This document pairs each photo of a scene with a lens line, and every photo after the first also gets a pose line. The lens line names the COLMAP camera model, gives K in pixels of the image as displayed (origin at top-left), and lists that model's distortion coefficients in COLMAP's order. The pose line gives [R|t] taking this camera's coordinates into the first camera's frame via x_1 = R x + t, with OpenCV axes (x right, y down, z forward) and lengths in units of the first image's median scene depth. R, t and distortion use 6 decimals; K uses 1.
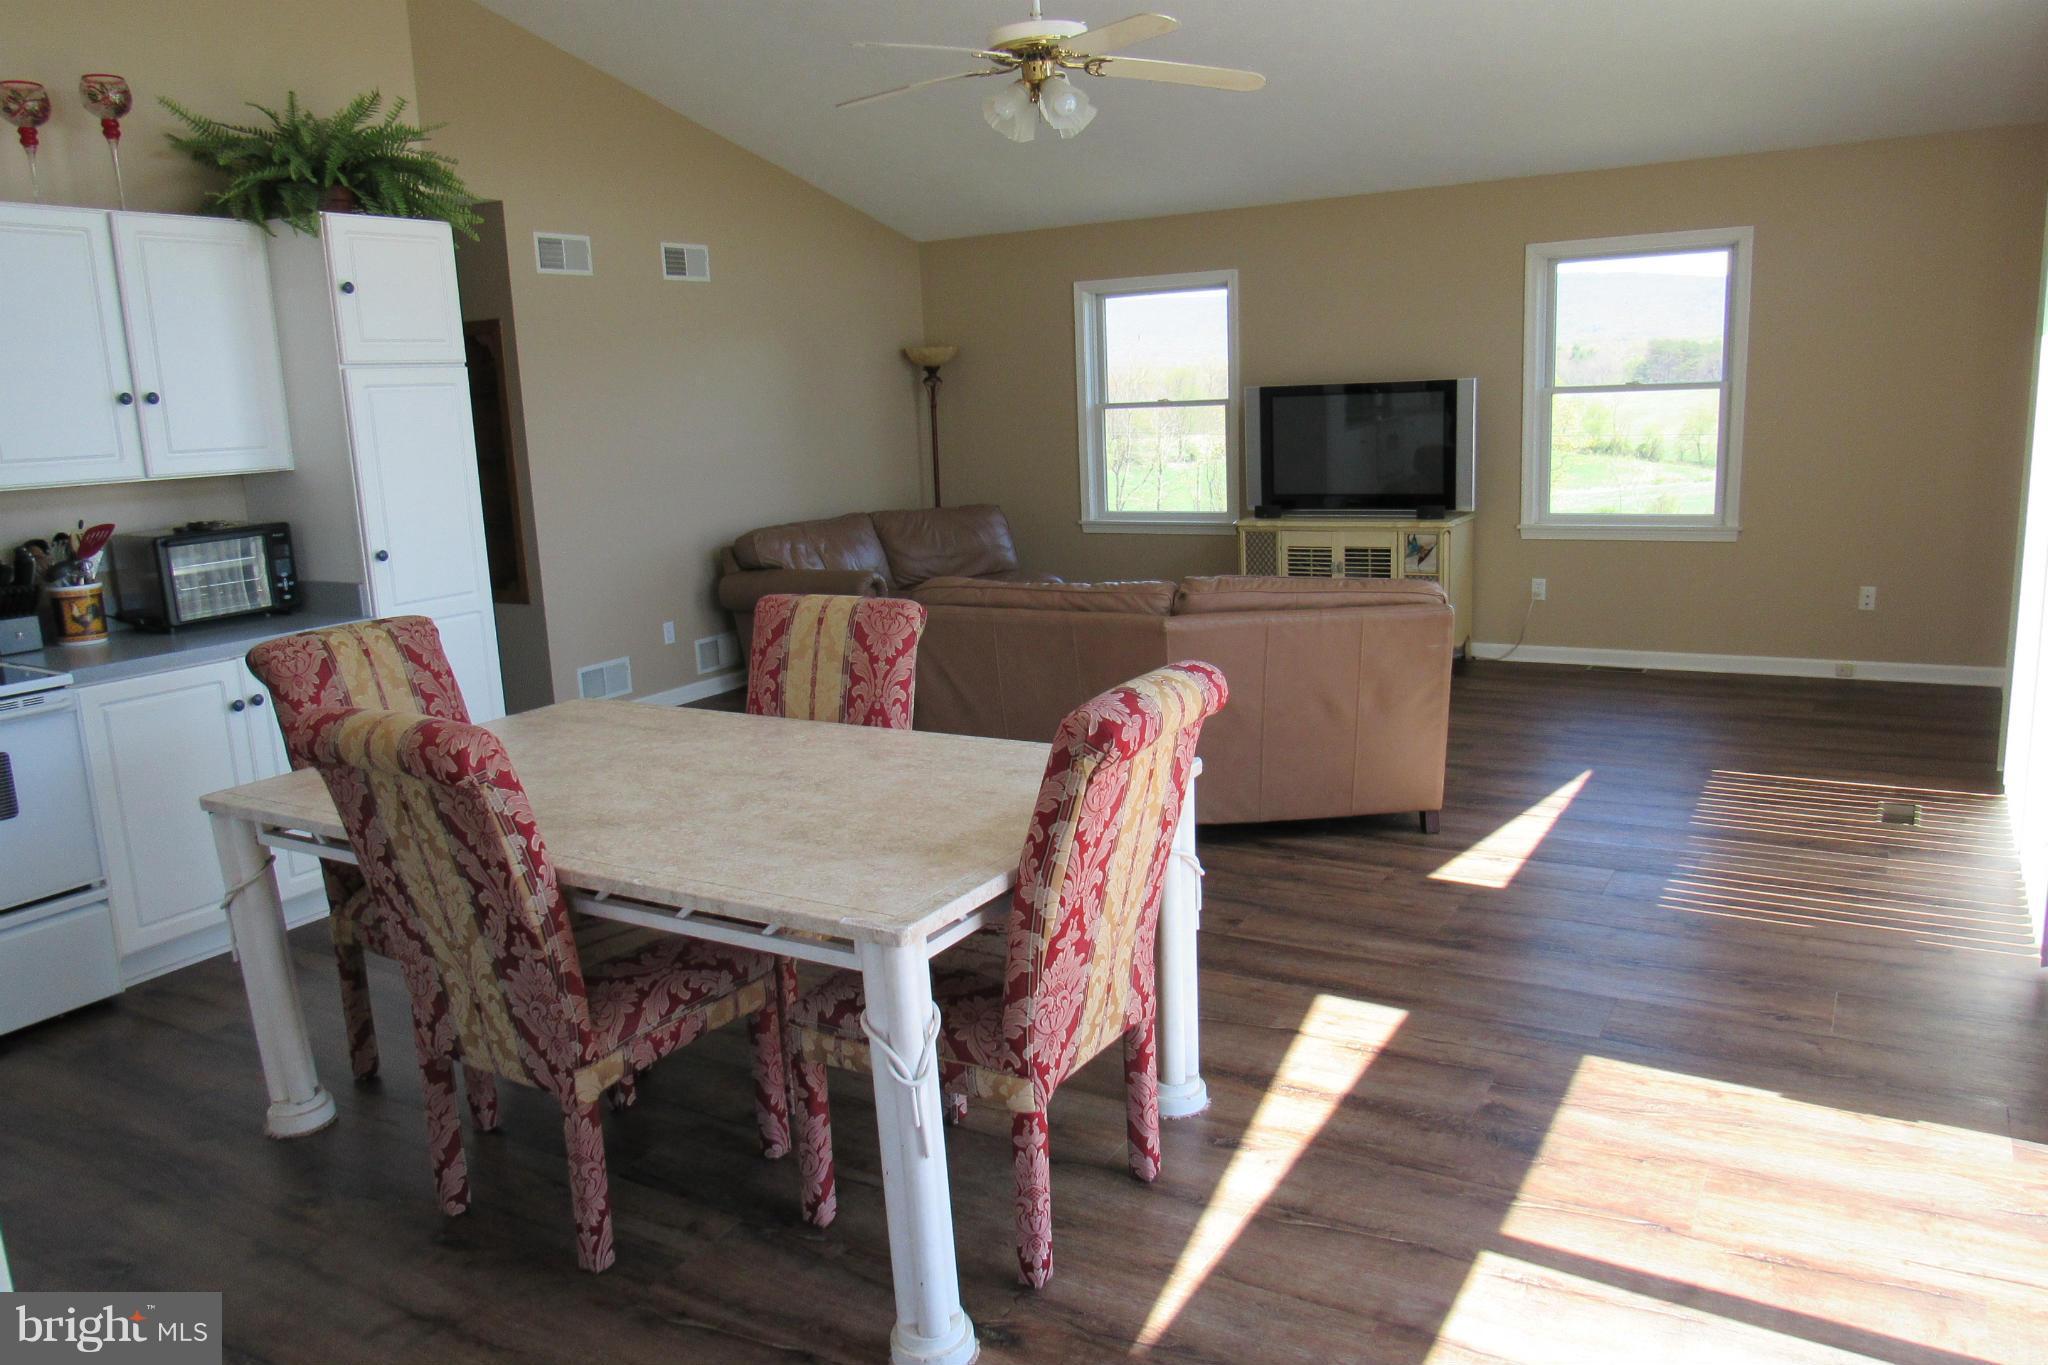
lens RADIAL K [[1465.9, 0, 1033.4], [0, 1465.9, 680.7], [0, 0, 1]] dist [-0.020531, 0.003352]
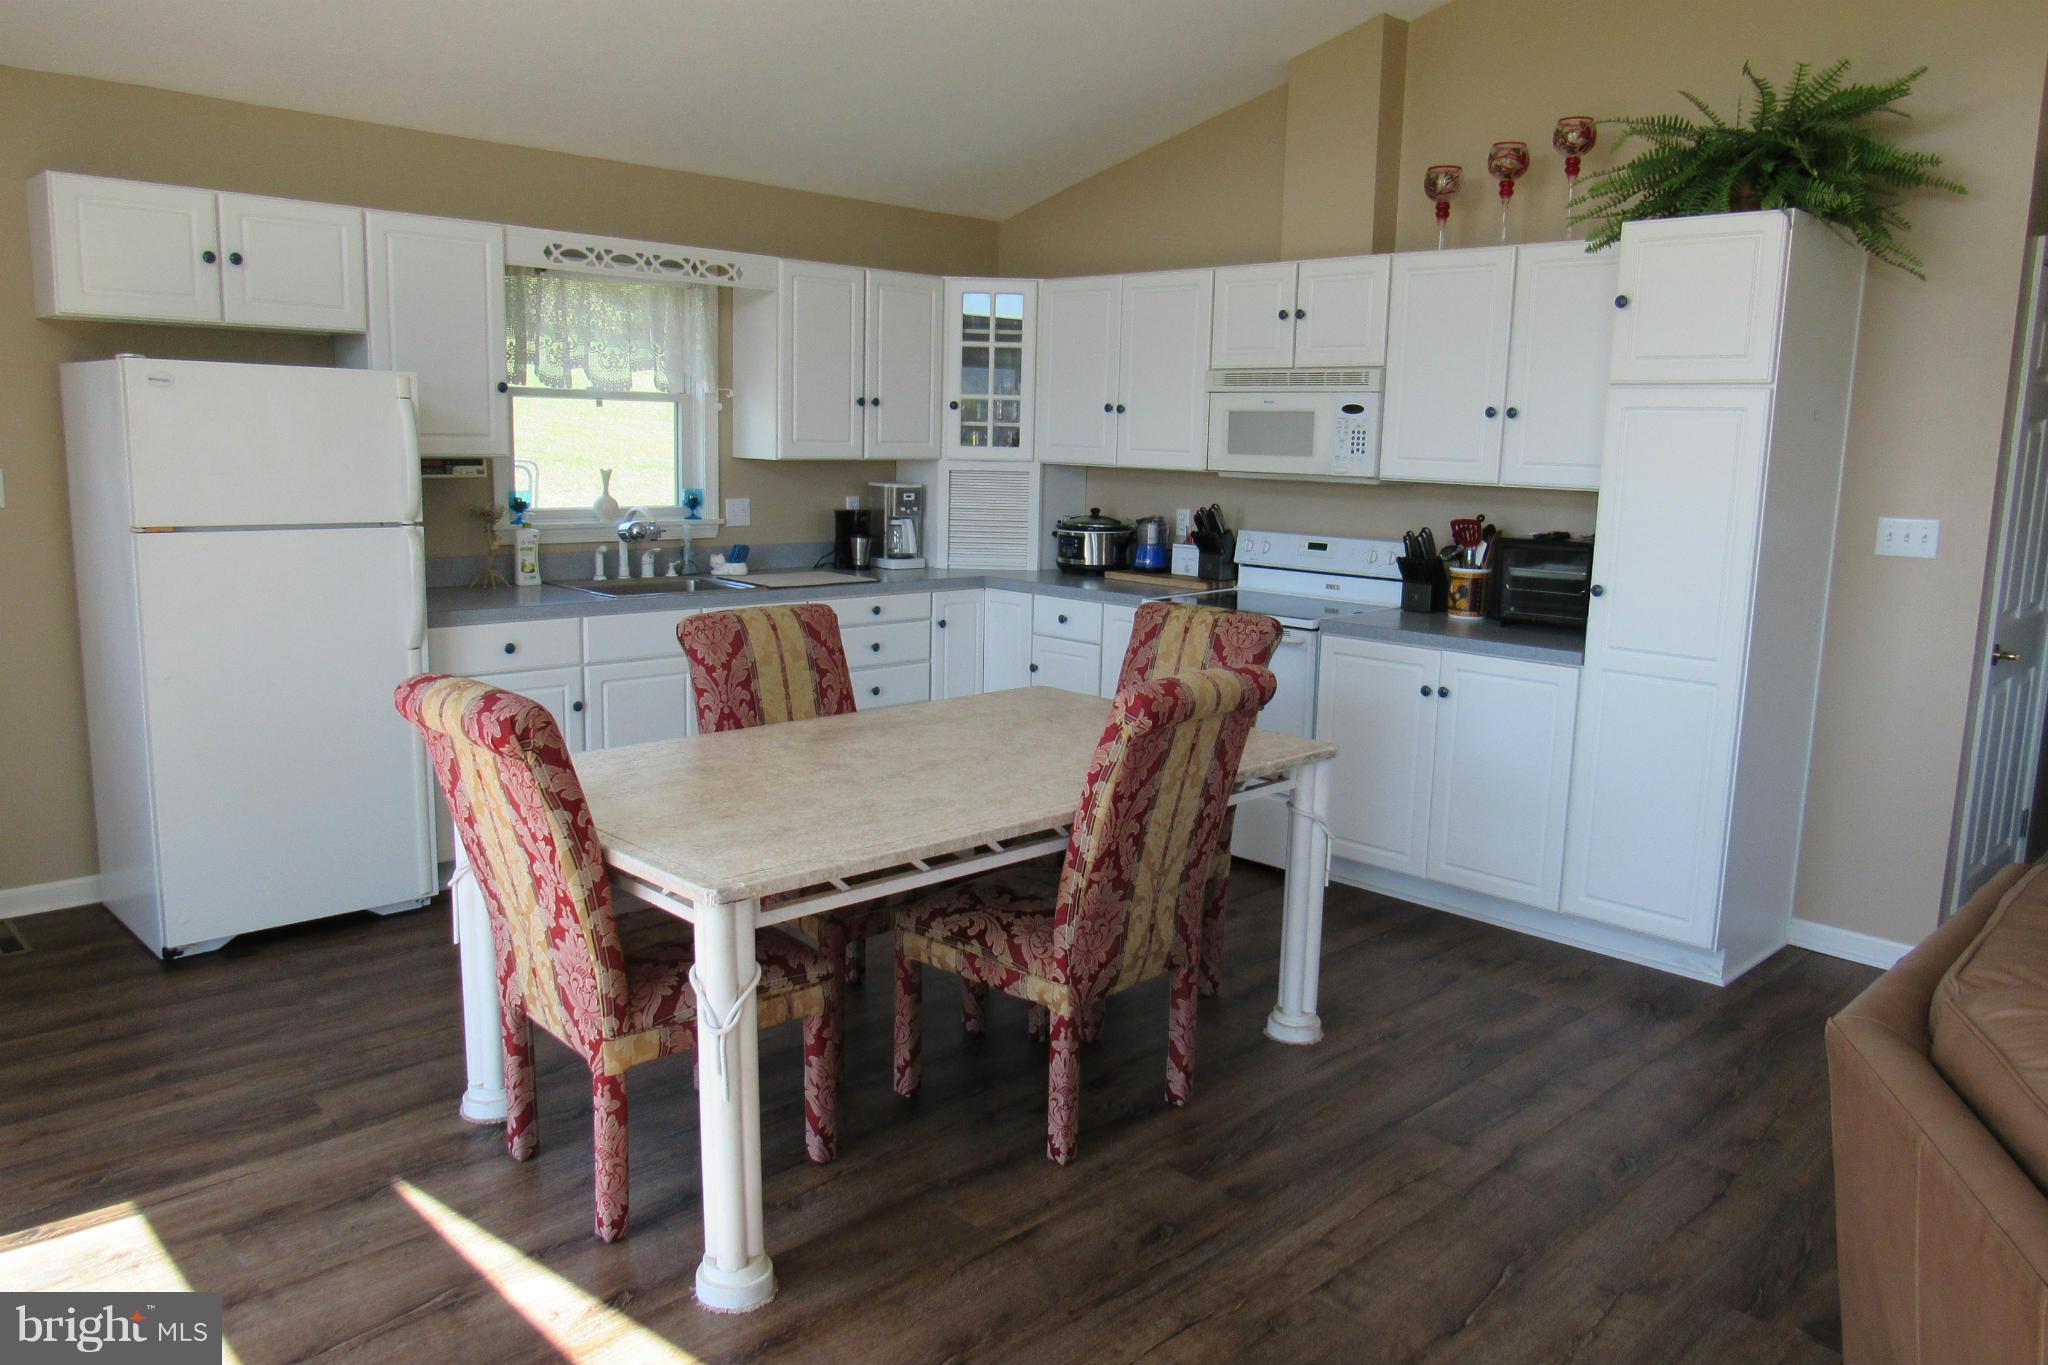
lens RADIAL K [[1465.9, 0, 1033.4], [0, 1465.9, 680.7], [0, 0, 1]] dist [-0.020531, 0.003352]
pose [[-0.264465, 0.196568, -0.944150, 0.322196], [-0.198114, 0.947054, 0.252666, -0.117355], [0.943827, 0.253870, -0.211520, 0.525813]]
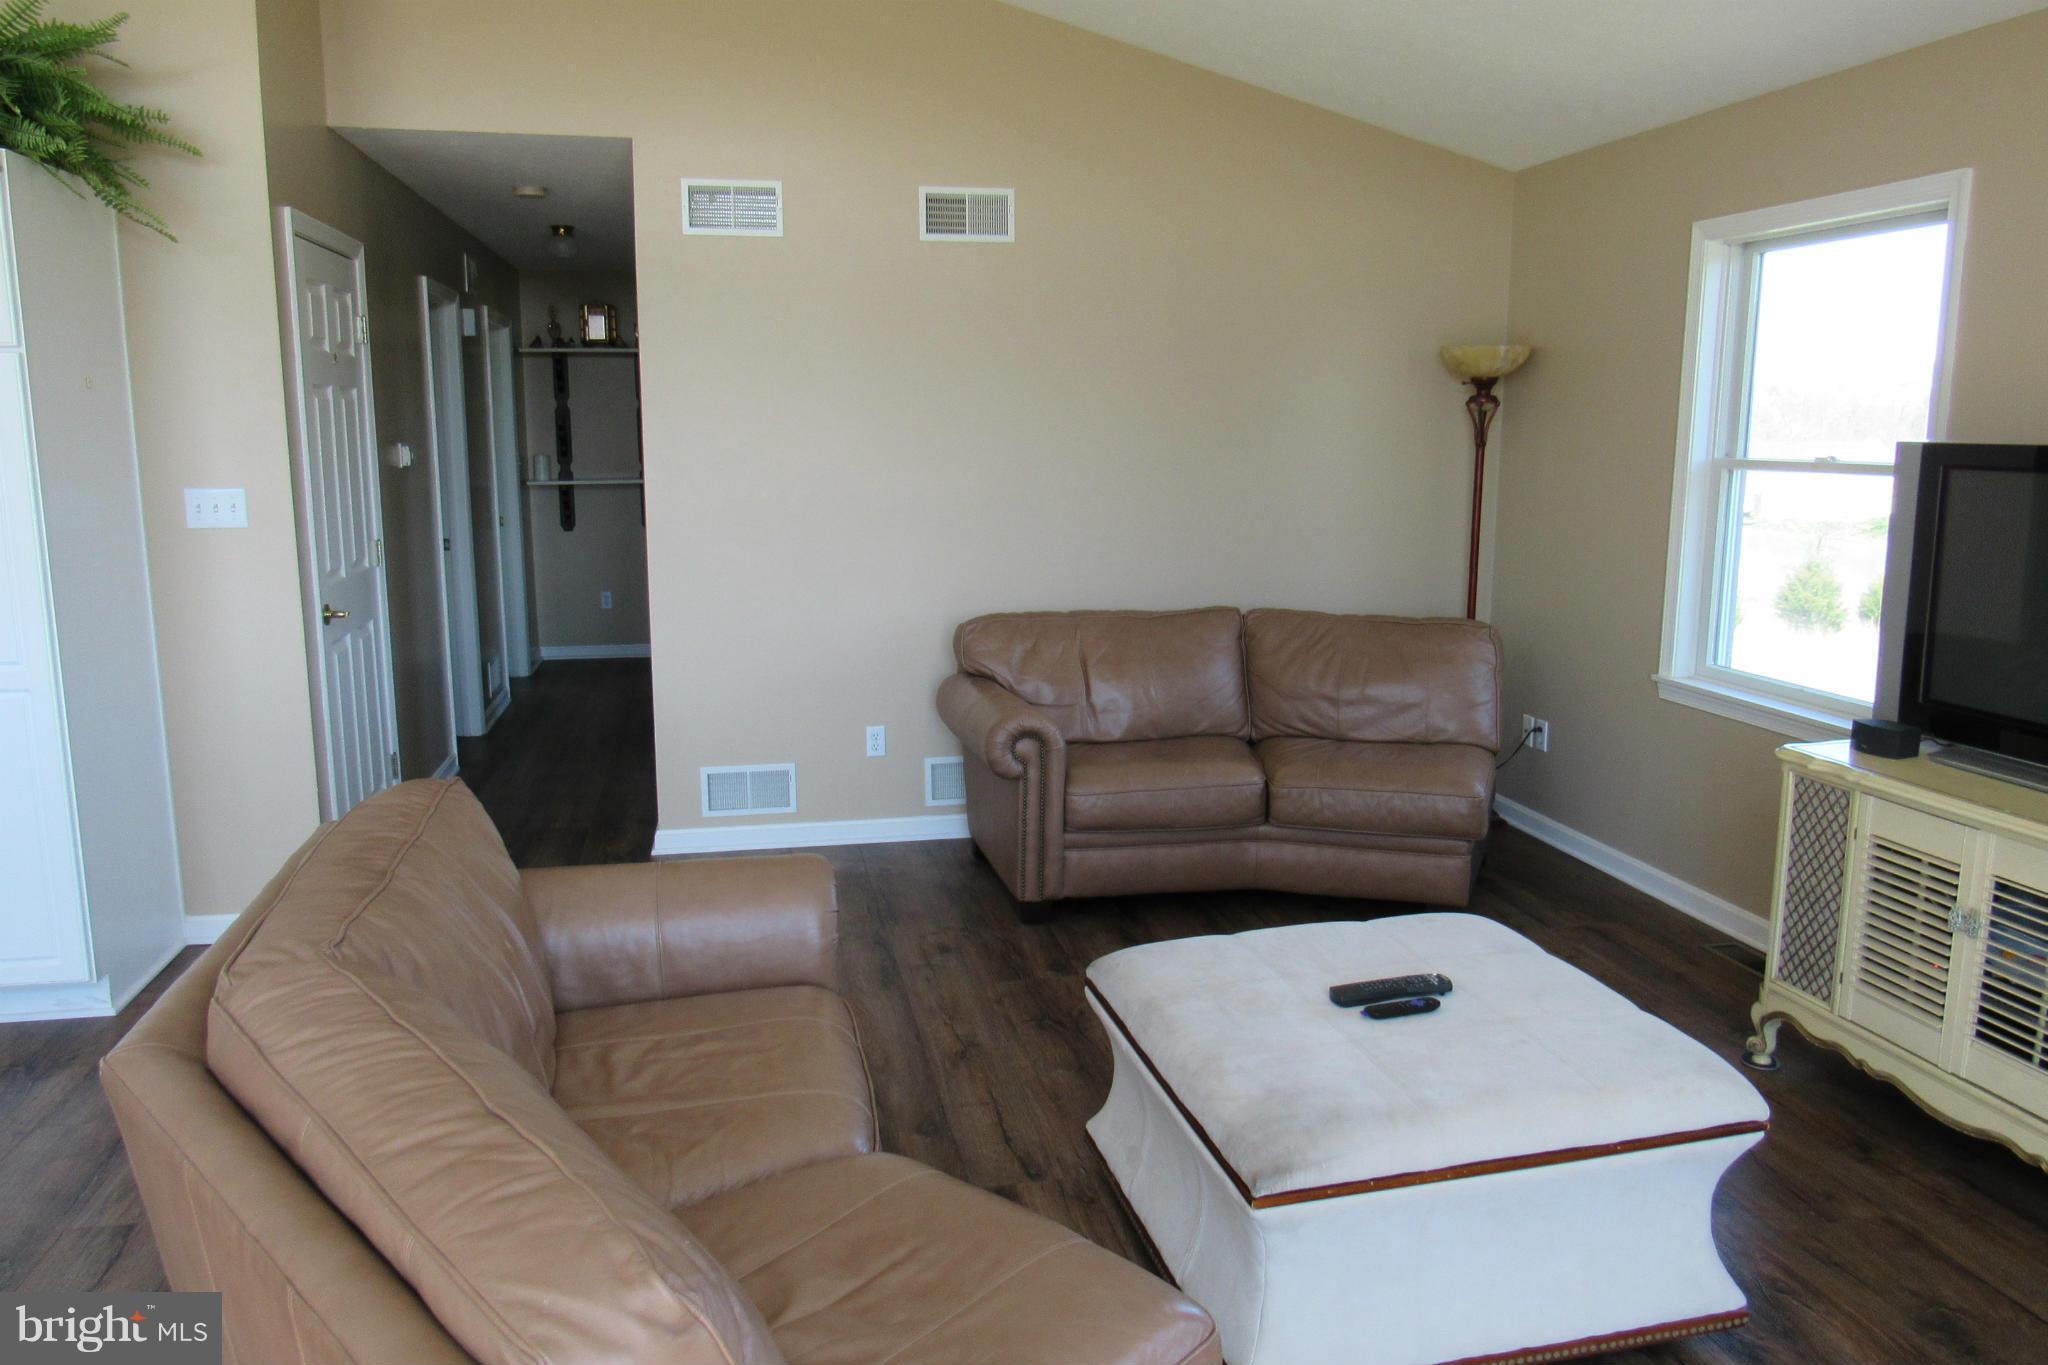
lens RADIAL K [[1465.9, 0, 1033.4], [0, 1465.9, 680.7], [0, 0, 1]] dist [-0.020531, 0.003352]
pose [[0.669389, 0.170436, -0.723097, 0.307793], [-0.175848, 0.982019, 0.068678, -0.122111], [0.721800, 0.081183, 0.687324, 0.558232]]
